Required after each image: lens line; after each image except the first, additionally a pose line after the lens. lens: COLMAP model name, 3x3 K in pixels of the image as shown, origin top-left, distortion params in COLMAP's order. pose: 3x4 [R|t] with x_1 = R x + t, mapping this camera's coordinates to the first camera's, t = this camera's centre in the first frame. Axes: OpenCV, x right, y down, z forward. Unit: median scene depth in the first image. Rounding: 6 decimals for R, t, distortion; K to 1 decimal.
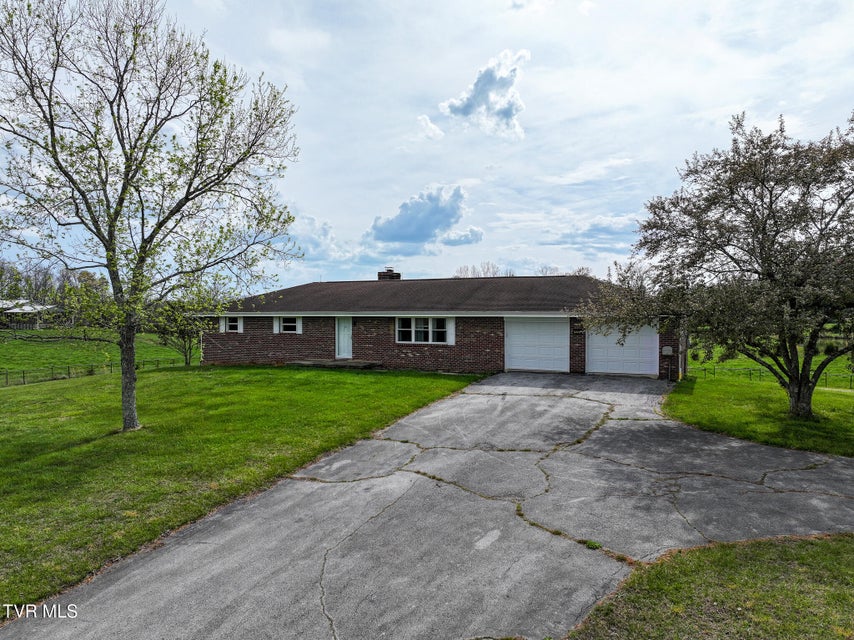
lens RADIAL K [[593.8, 0, 441.3], [0, 593.8, 305.3], [0, 0, 1]] dist [0.009591, 0.001721]
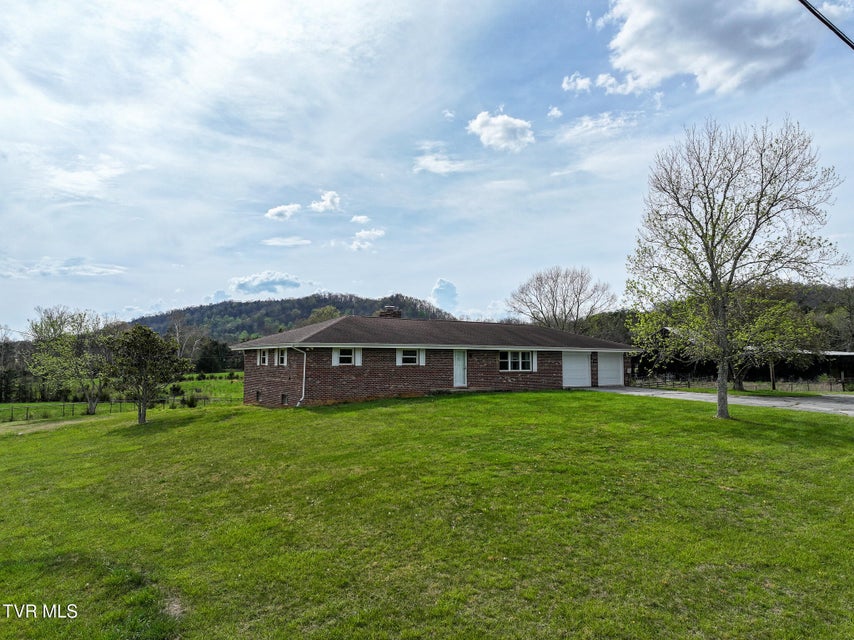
lens RADIAL K [[593.0, 0, 426.5], [0, 593.0, 338.2], [0, 0, 1]] dist [0.006463, 0.034314]
pose [[0.506447, 0.038161, 0.861426, -1.247840], [-0.008650, 0.999195, -0.039179, 0.044837], [-0.862228, 0.012391, 0.506370, 0.516657]]
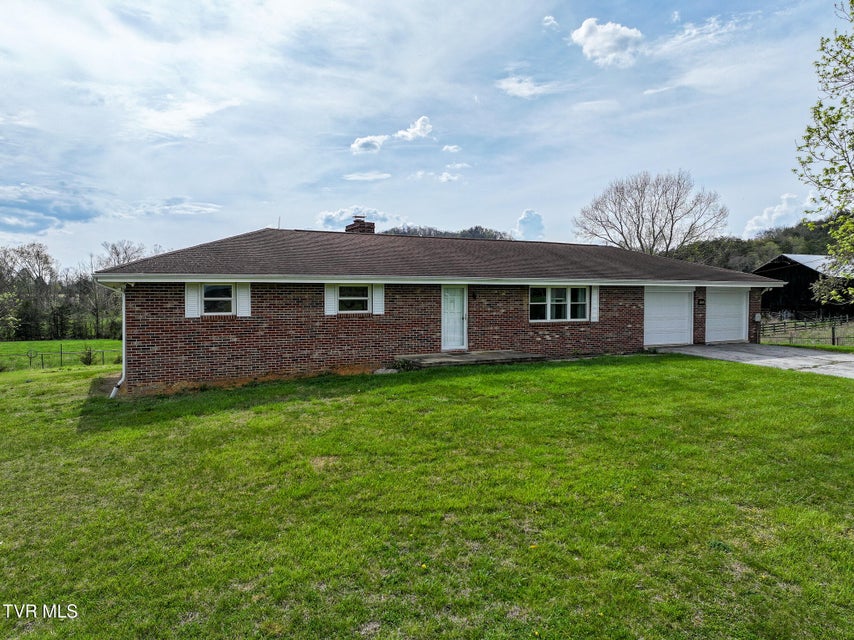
lens RADIAL K [[593.0, 0, 426.5], [0, 593.0, 338.2], [0, 0, 1]] dist [0.006463, 0.034314]
pose [[0.617515, -0.053743, 0.784721, -0.730945], [-0.005774, 0.997326, 0.072847, 0.031860], [-0.786538, -0.049515, 0.615554, 0.672189]]
